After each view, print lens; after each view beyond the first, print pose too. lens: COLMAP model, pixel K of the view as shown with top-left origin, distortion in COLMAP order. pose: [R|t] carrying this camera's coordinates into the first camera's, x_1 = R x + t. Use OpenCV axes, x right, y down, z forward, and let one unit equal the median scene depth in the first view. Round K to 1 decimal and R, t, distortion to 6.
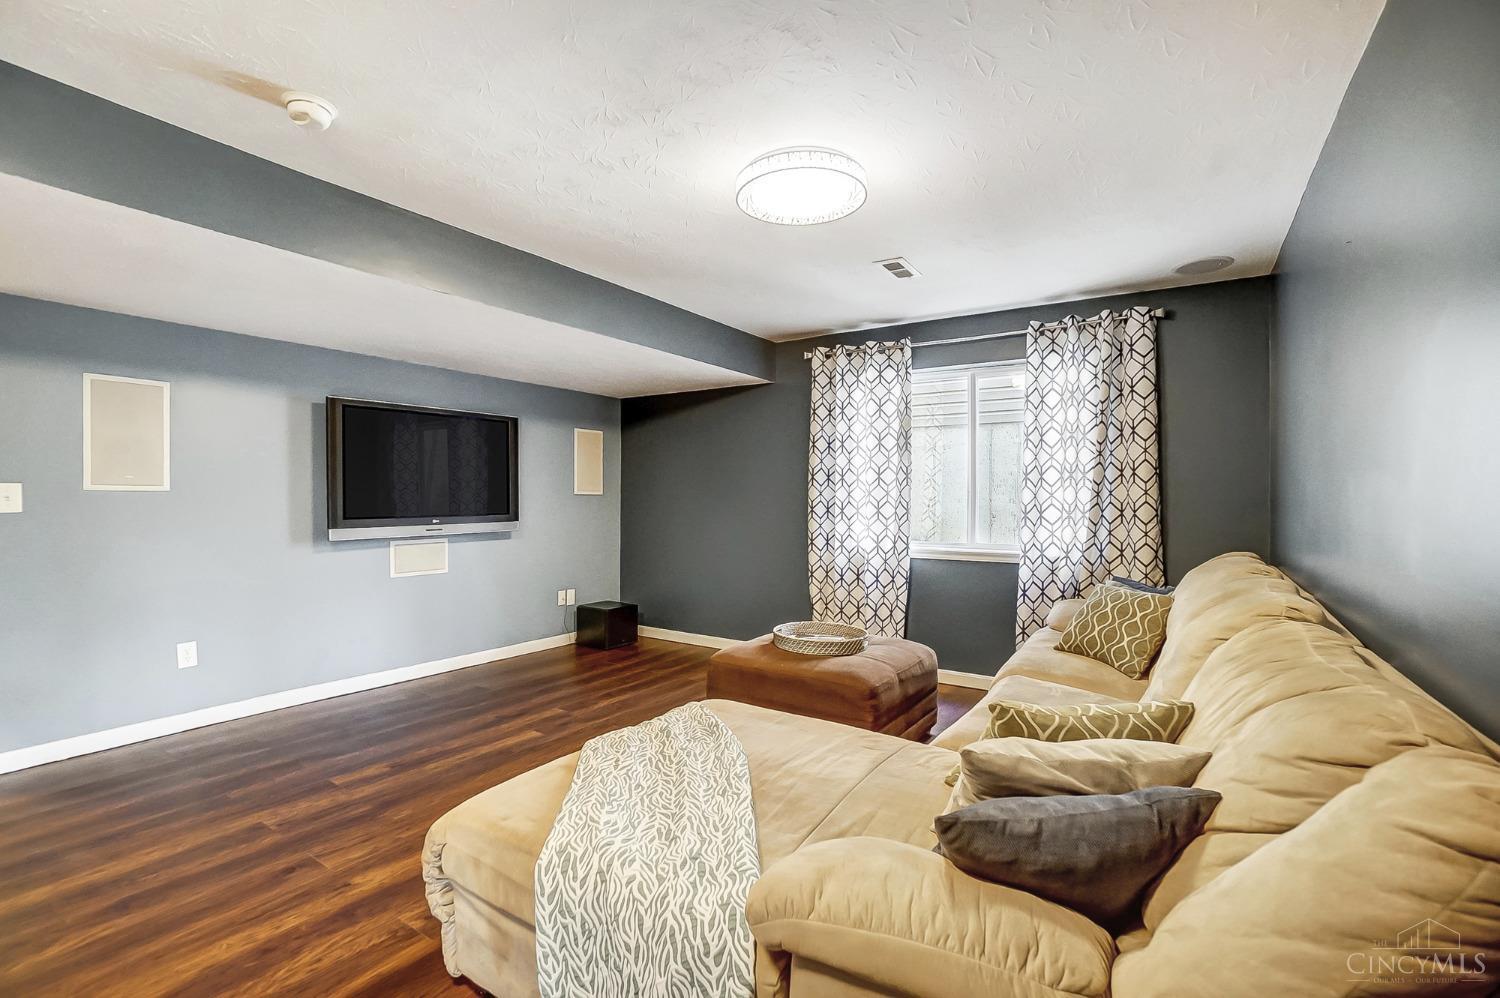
lens RADIAL K [[698.7, 0, 730.8], [0, 698.7, 498.3], [0, 0, 1]] dist [-0.012020, -0.000221]
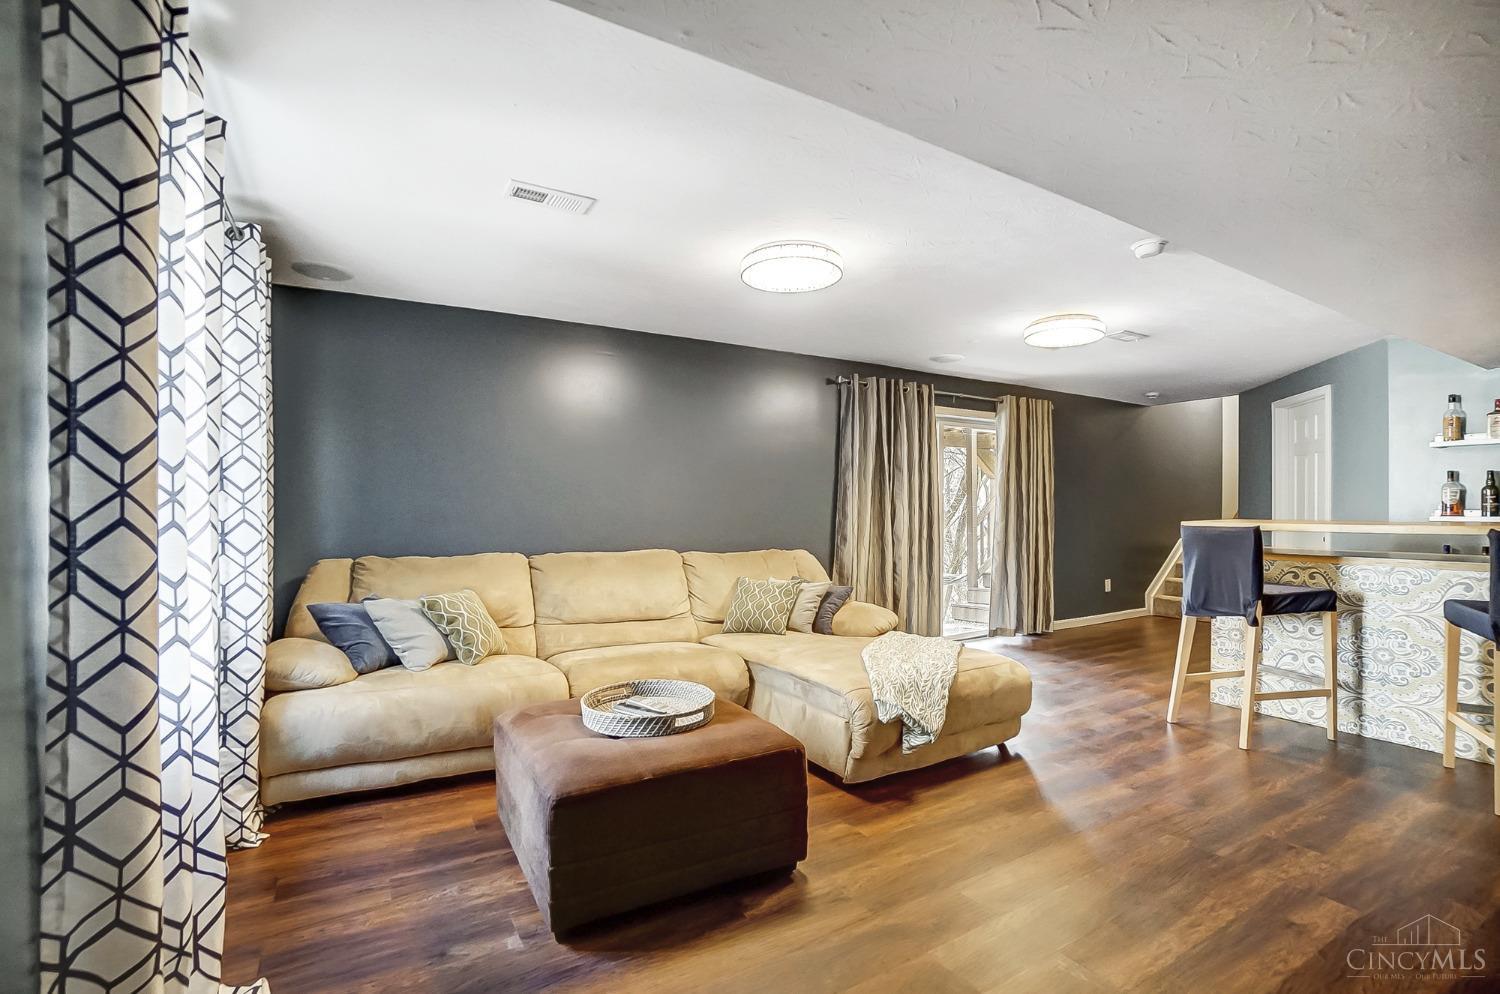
lens RADIAL K [[713.7, 0, 750.0], [0, 713.7, 497.0], [0, 0, 1]] dist [-0.001638, 0.000142]
pose [[-0.924611, 0.008638, 0.380814, -0.206664], [0.003131, 0.999881, -0.015078, -0.005184], [-0.380899, -0.012749, -0.924529, 1.383755]]
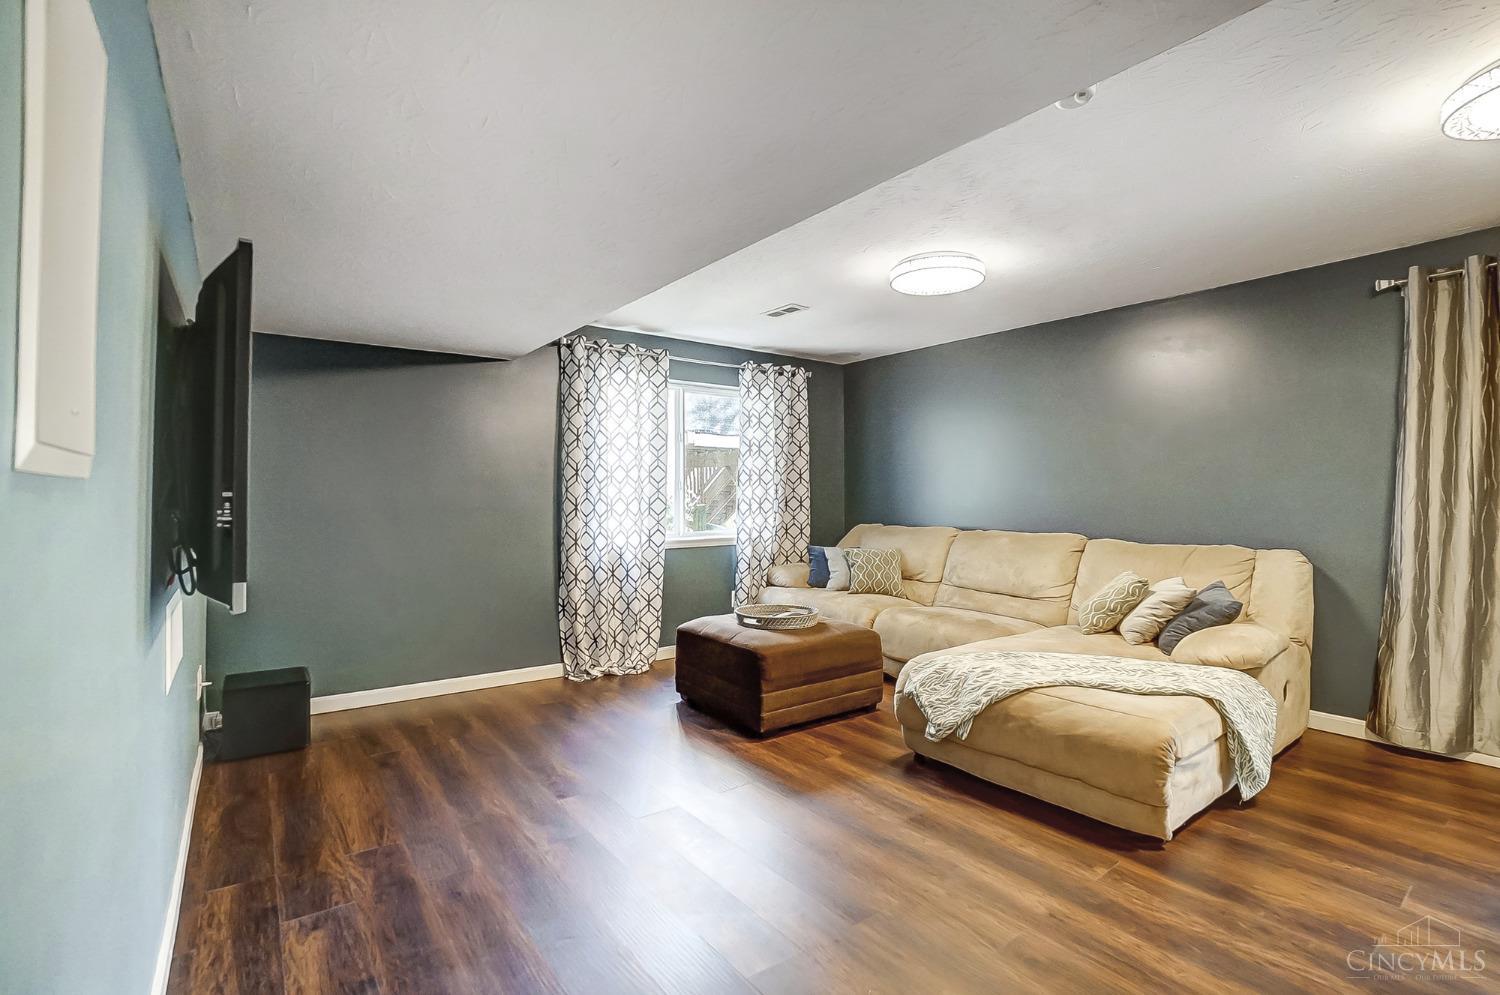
lens RADIAL K [[686.6, 0, 745.5], [0, 686.6, 481.3], [0, 0, 1]] dist [-0.068652, 0.000159]
pose [[0.324738, 0.001721, 0.945803, -0.808404], [0.005106, 0.999981, -0.003572, -0.019904], [-0.945790, 0.005989, 0.324722, 0.582550]]
